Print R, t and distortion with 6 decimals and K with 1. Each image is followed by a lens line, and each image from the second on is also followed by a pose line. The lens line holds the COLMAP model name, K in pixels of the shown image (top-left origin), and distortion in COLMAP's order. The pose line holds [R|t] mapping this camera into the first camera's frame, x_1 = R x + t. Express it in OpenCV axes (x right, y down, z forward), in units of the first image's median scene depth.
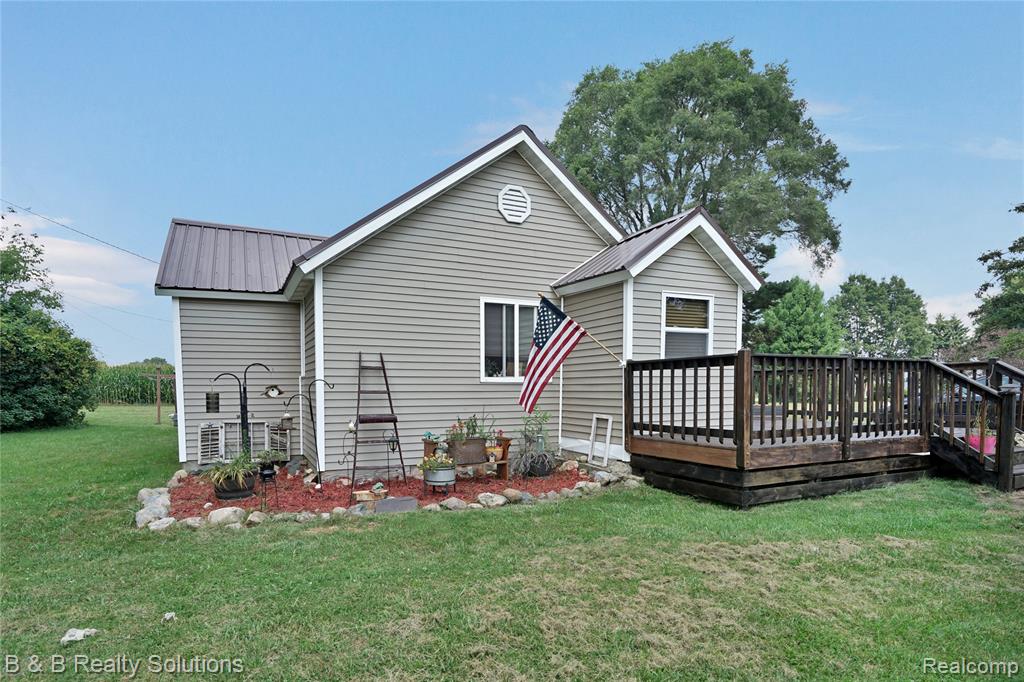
lens RADIAL K [[542.0, 0, 502.3], [0, 542.0, 402.7], [0, 0, 1]] dist [0.000018, -0.000312]
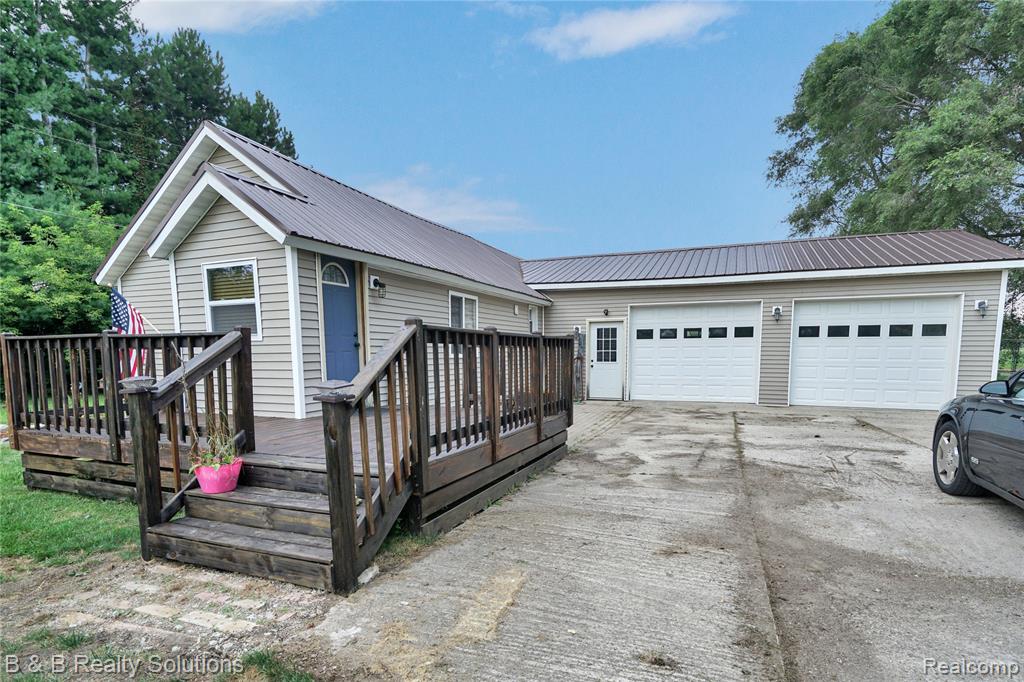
lens RADIAL K [[542.0, 0, 502.3], [0, 542.0, 402.7], [0, 0, 1]] dist [0.000018, -0.000312]
pose [[0.663855, 0.072519, -0.744337, 1.287558], [-0.018925, 0.996598, 0.080217, -0.047426], [0.747622, -0.039166, 0.662968, 0.712351]]
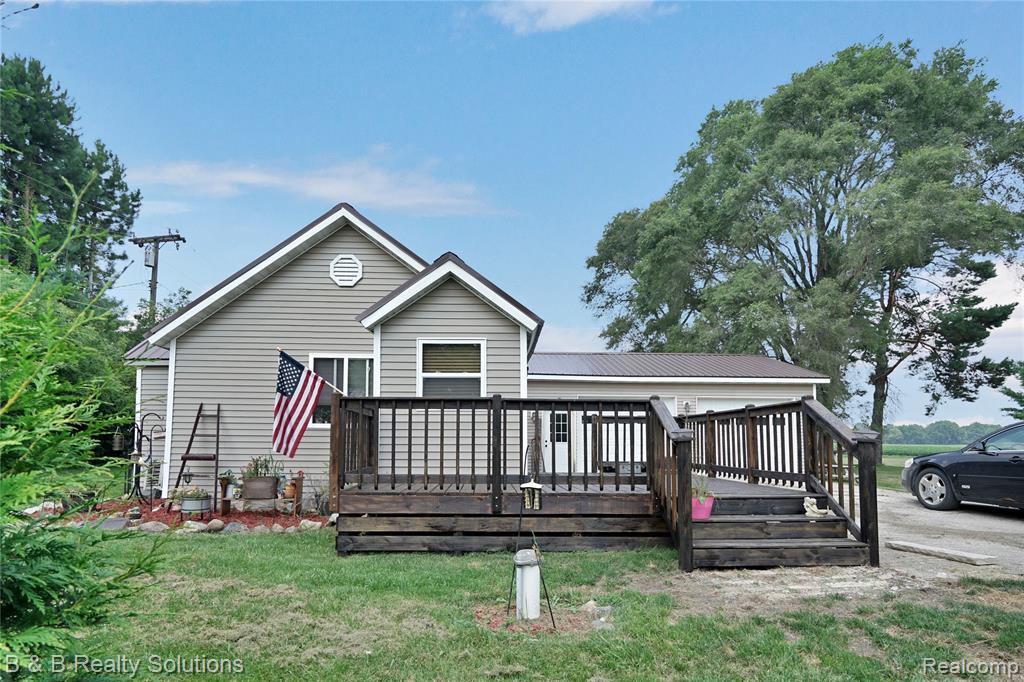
lens RADIAL K [[535.5, 0, 510.3], [0, 535.5, 401.3], [0, 0, 1]] dist [-0.001938, 0.011676]
pose [[0.916581, -0.019004, -0.399396, 0.805876], [-0.021539, 0.995073, -0.096777, 0.005123], [0.399267, 0.097307, 0.911656, 0.153514]]
